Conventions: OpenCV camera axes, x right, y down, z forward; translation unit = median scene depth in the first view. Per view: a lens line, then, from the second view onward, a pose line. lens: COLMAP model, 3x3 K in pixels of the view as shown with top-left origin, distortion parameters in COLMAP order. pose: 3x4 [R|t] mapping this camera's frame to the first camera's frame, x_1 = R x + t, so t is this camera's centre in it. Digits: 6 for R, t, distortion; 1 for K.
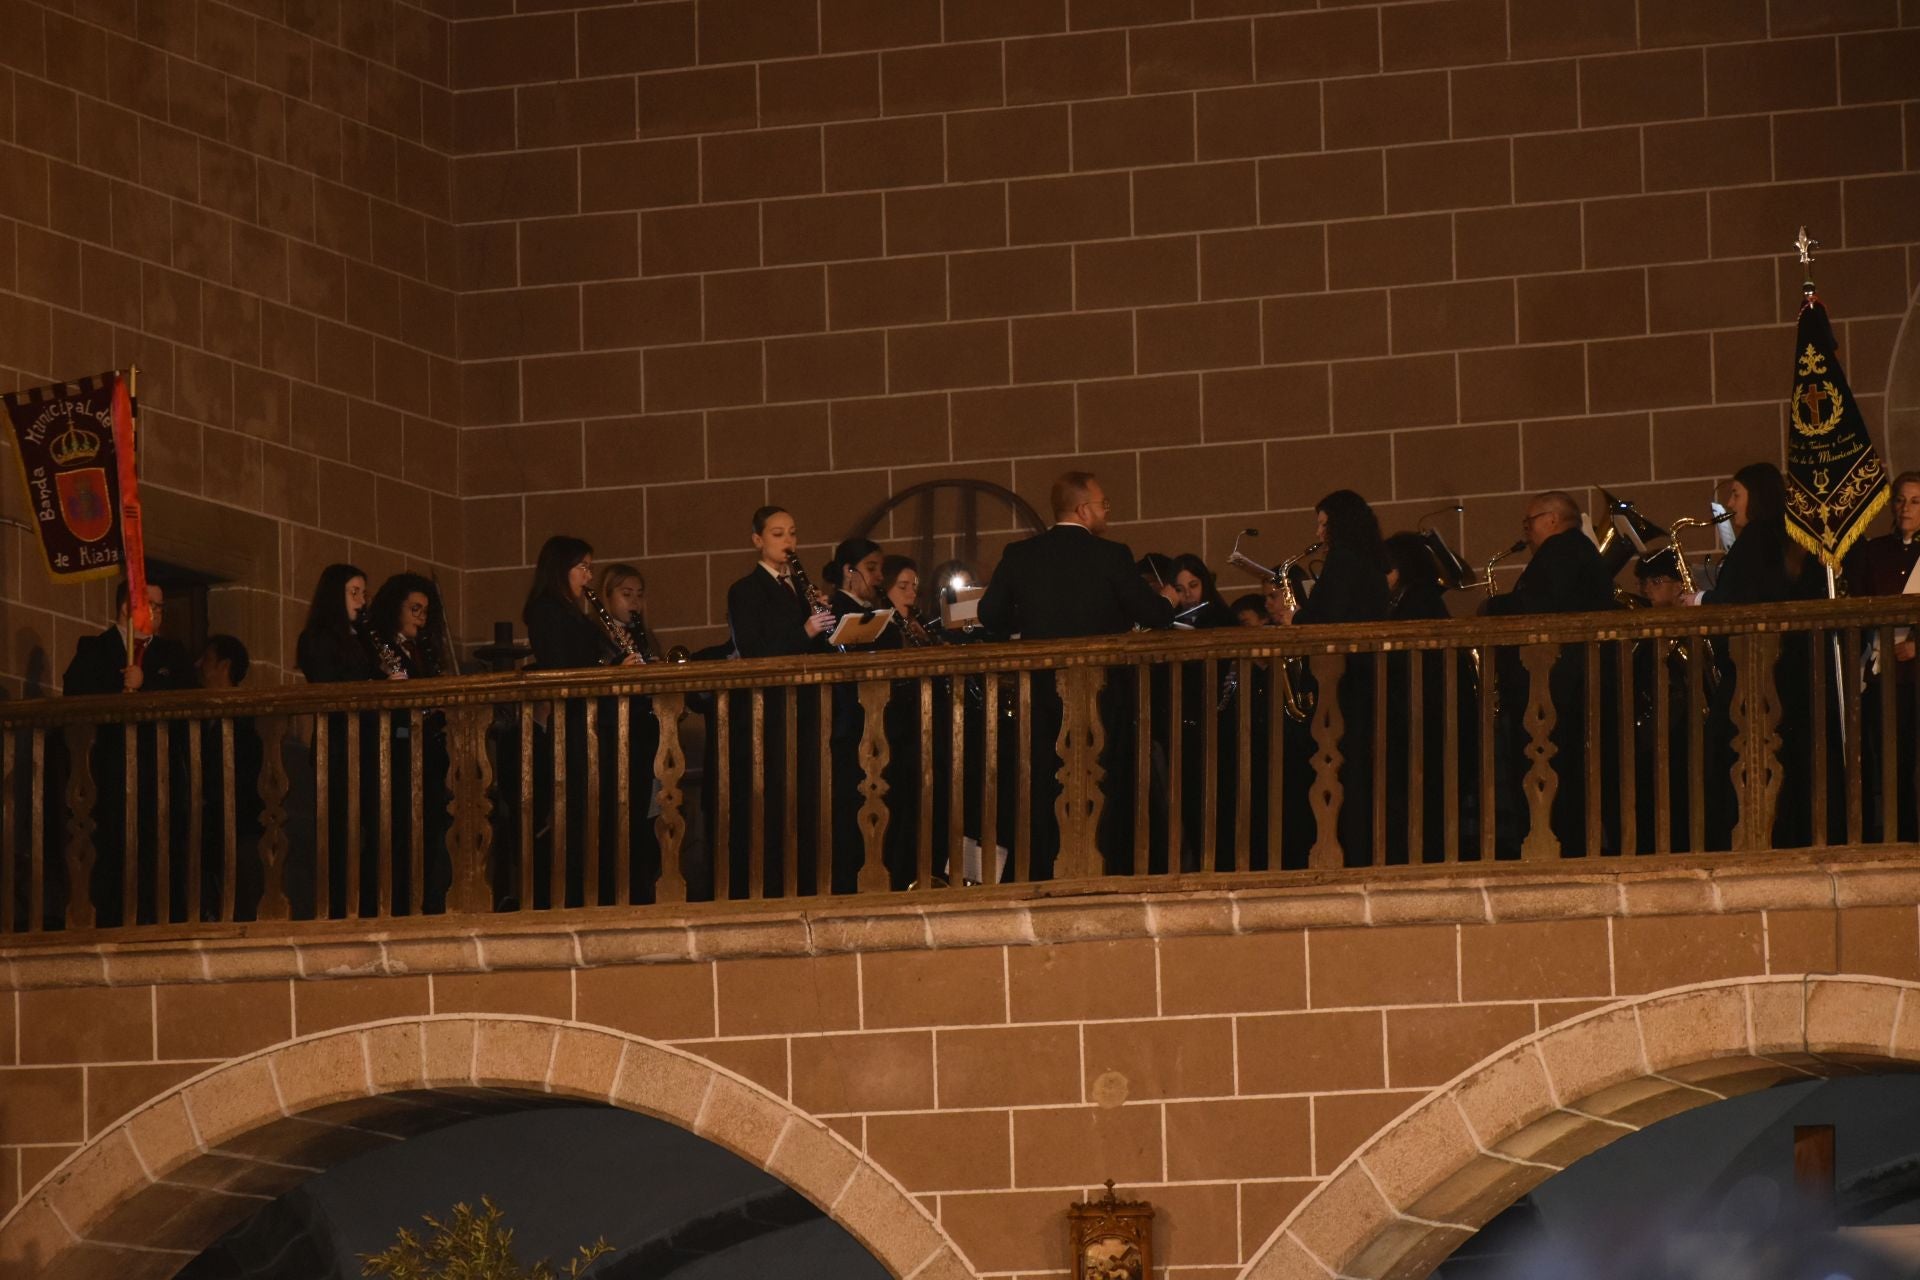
lens RADIAL K [[9597.1, 0, 960.0], [0, 9597.1, 640.0], [0, 0, 1]] dist [-0.132126, -1.981583]
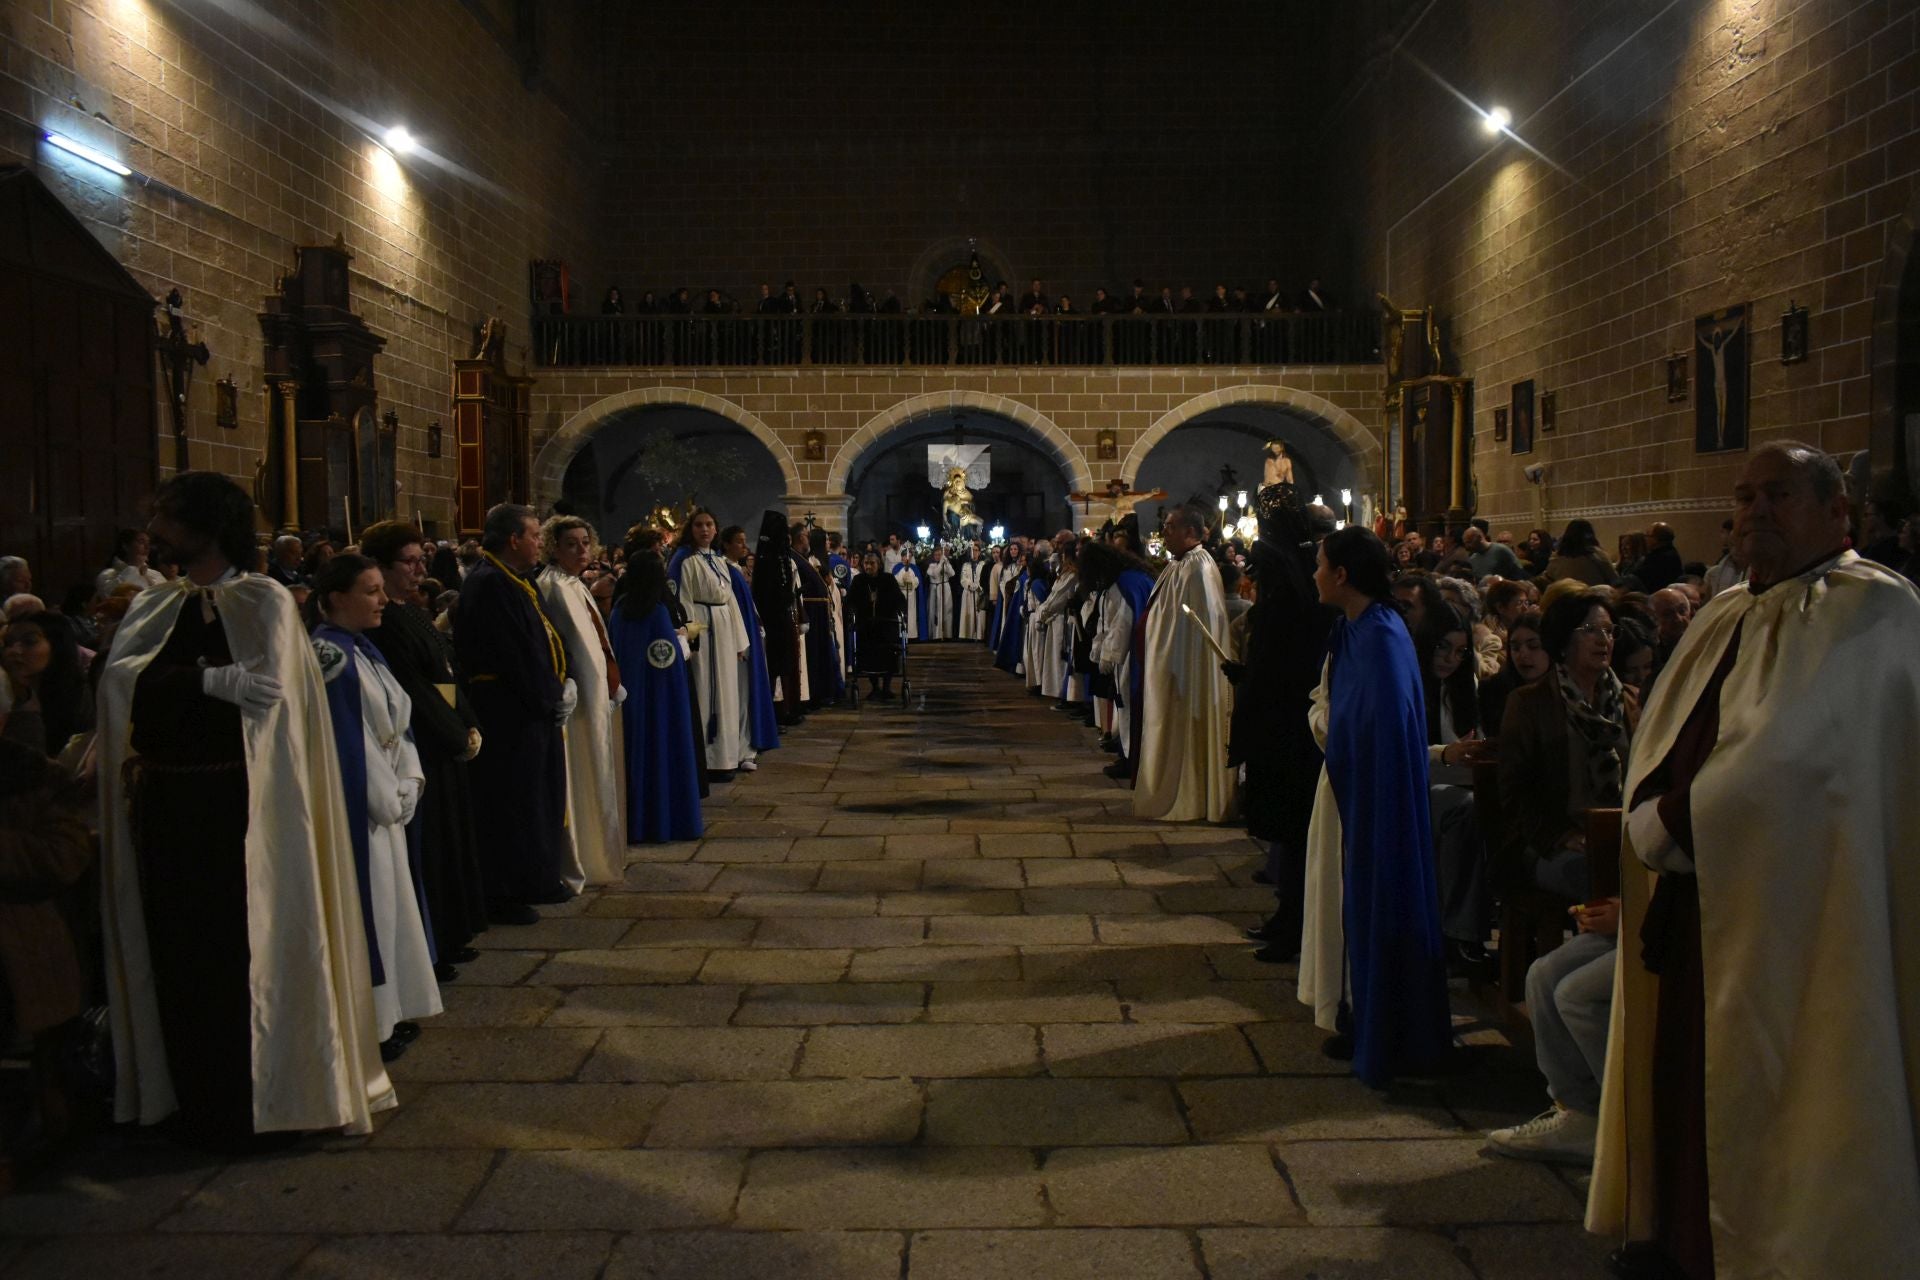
lens RADIAL K [[1473.8, 0, 960.0], [0, 1473.8, 640.0], [0, 0, 1]] dist [-0.011515, -0.002684]
pose [[0.938552, -0.006736, 0.345072, -0.169690], [-0.052417, 0.985430, 0.161802, 0.037176], [-0.341134, -0.169947, 0.924524, 0.263383]]
